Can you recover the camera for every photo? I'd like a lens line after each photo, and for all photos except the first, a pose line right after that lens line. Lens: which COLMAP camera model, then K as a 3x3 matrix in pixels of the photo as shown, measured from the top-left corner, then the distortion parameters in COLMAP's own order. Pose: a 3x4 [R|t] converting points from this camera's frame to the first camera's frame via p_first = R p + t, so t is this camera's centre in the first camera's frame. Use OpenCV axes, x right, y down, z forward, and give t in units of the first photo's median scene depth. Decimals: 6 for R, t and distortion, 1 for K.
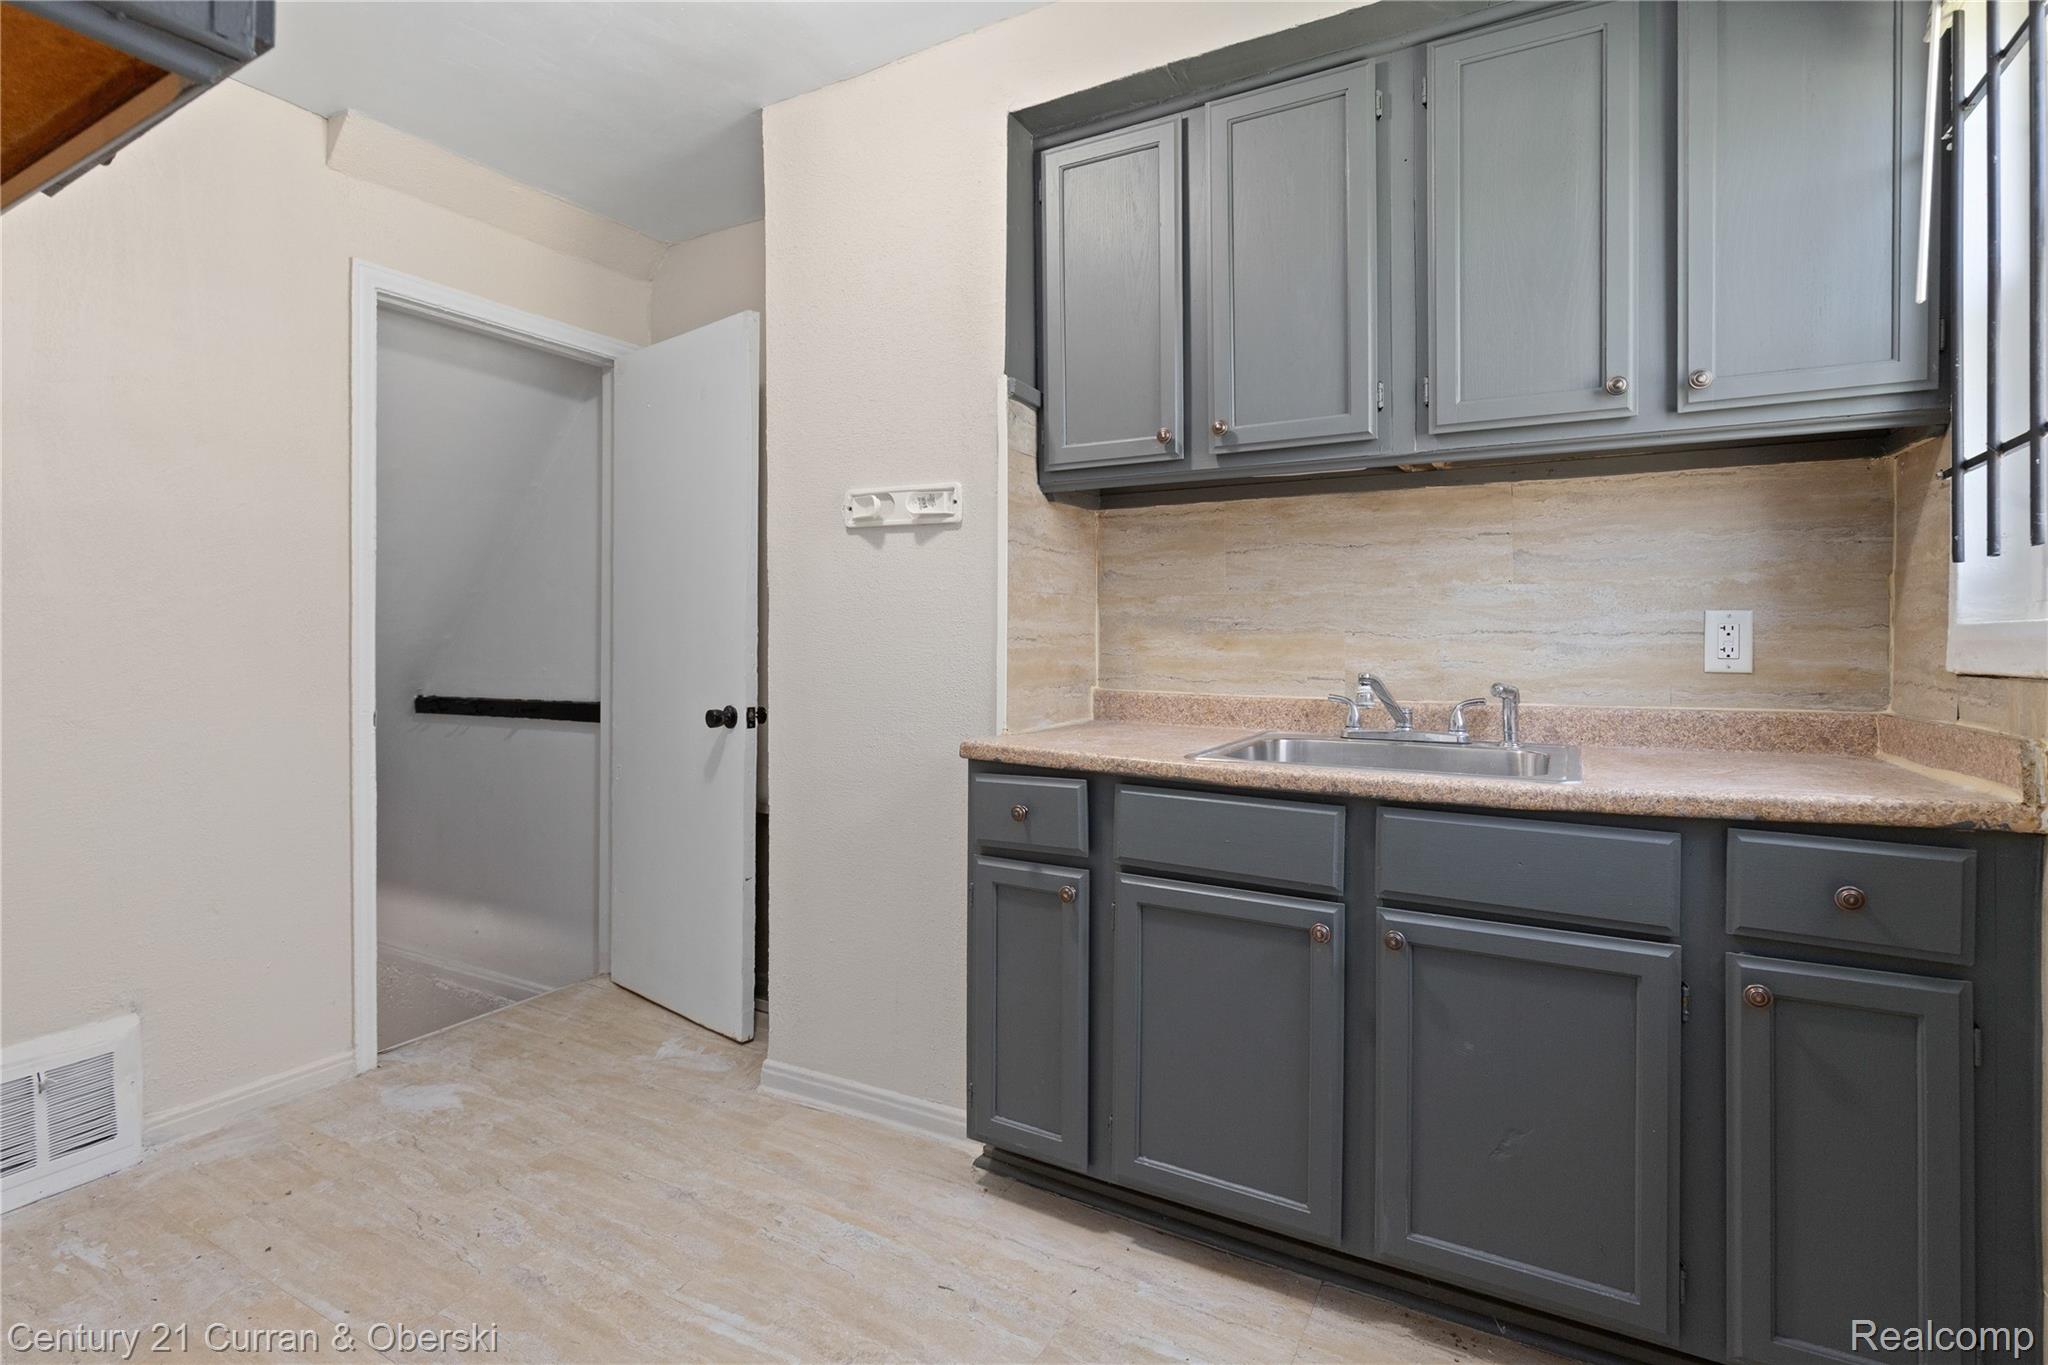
lens RADIAL K [[981.7, 0, 1029.9], [0, 981.7, 611.1], [0, 0, 1]] dist [-0.002141, 0.000171]
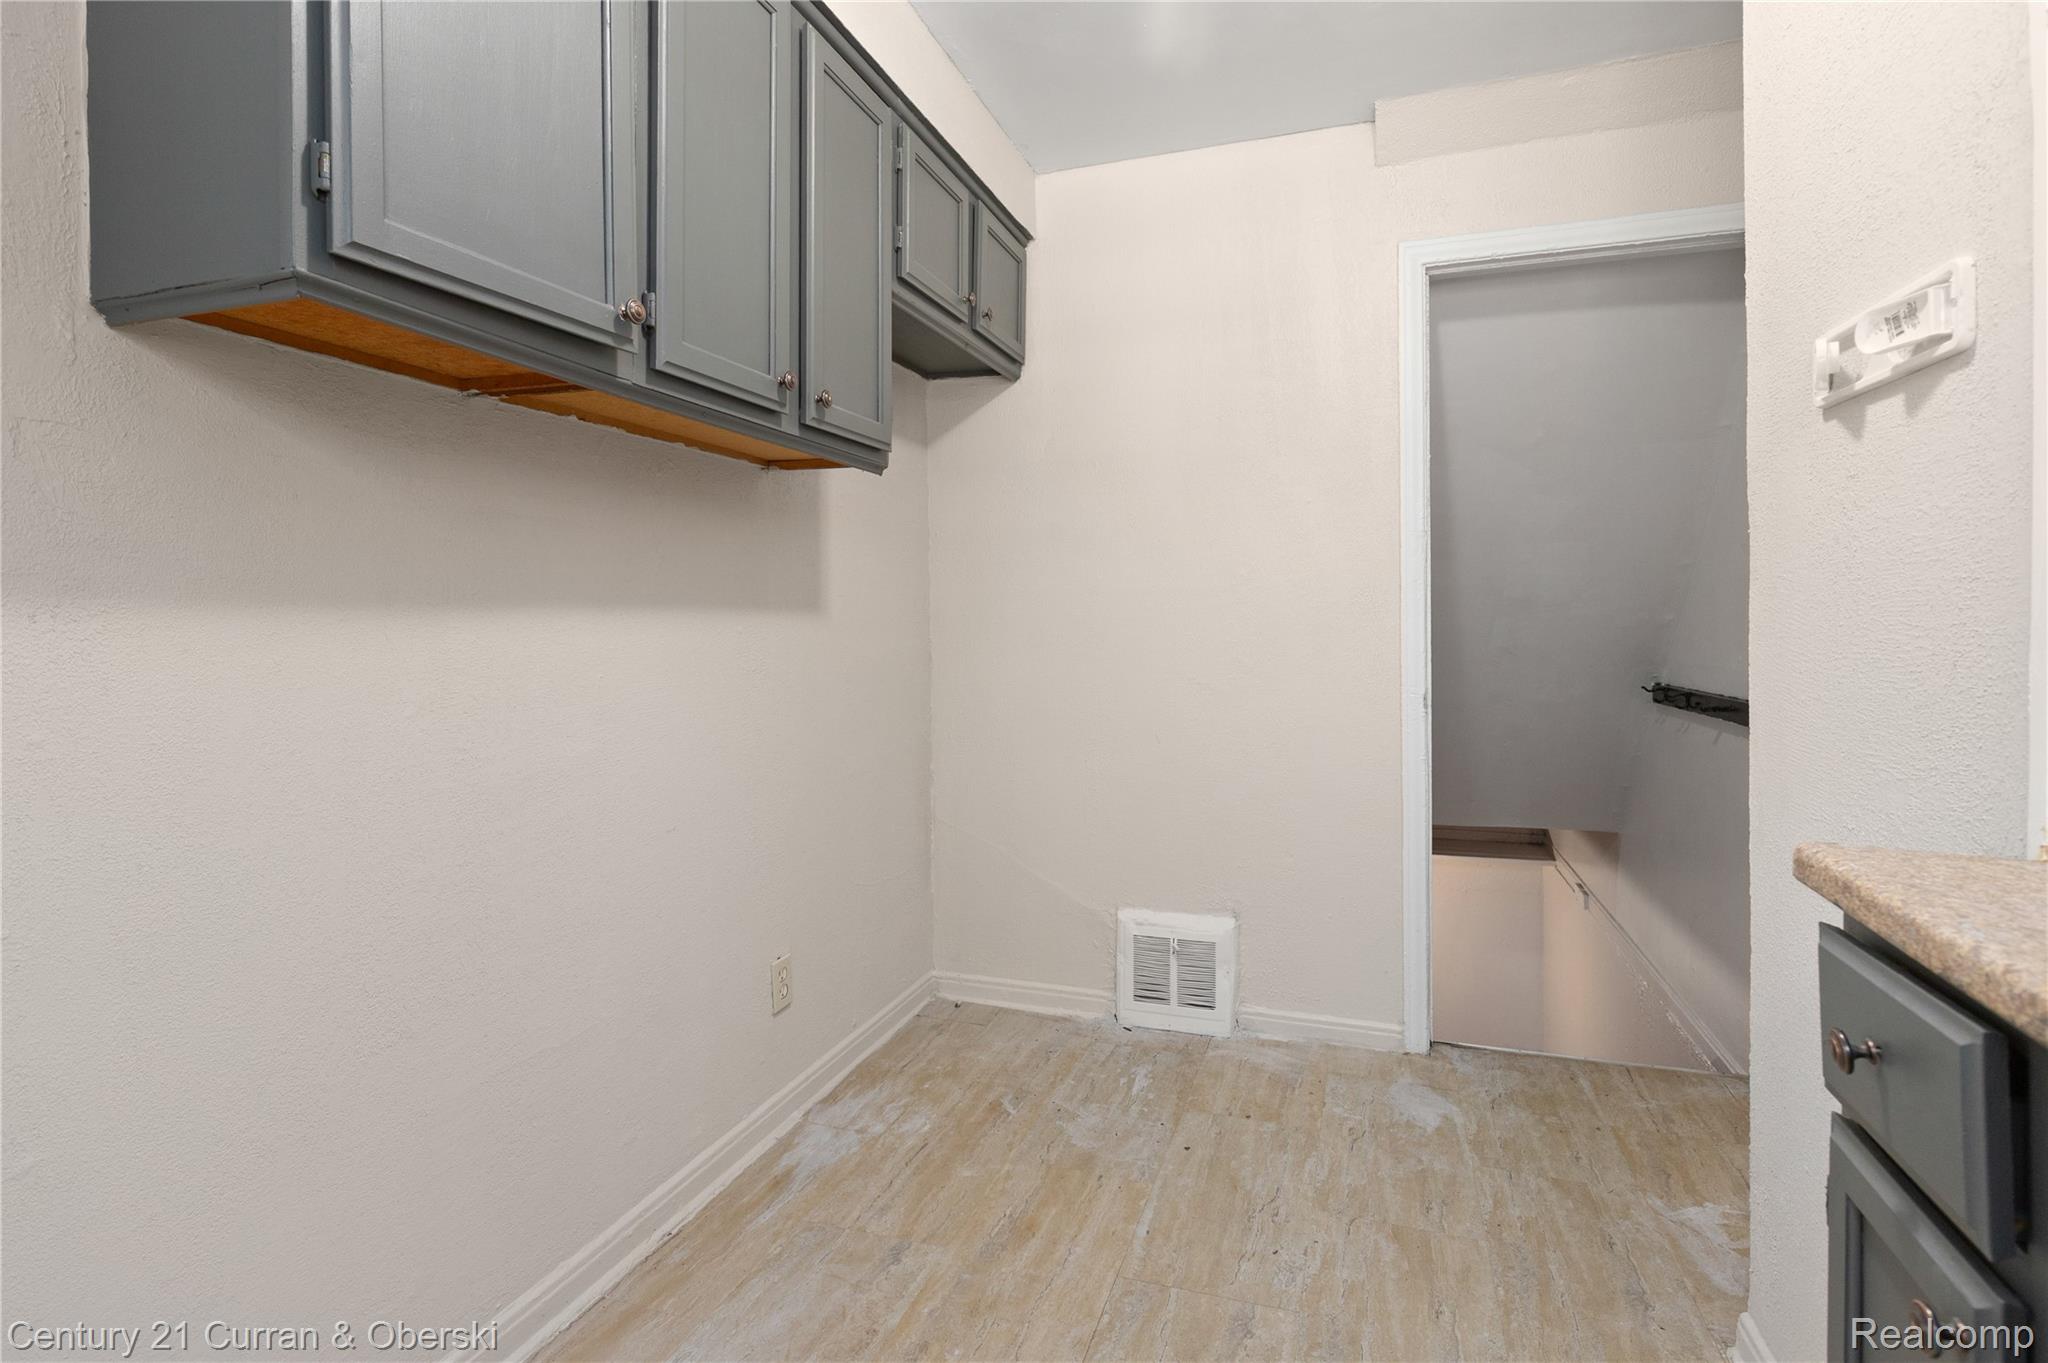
lens RADIAL K [[981.7, 0, 1029.9], [0, 981.7, 610.1], [0, 0, 1]] dist [-0.002141, 0.000171]
pose [[0.181745, -0.012741, -0.983263, 0.269745], [0.030891, 0.999497, -0.007242, 0.015099], [0.982860, -0.029058, 0.182047, 0.501923]]
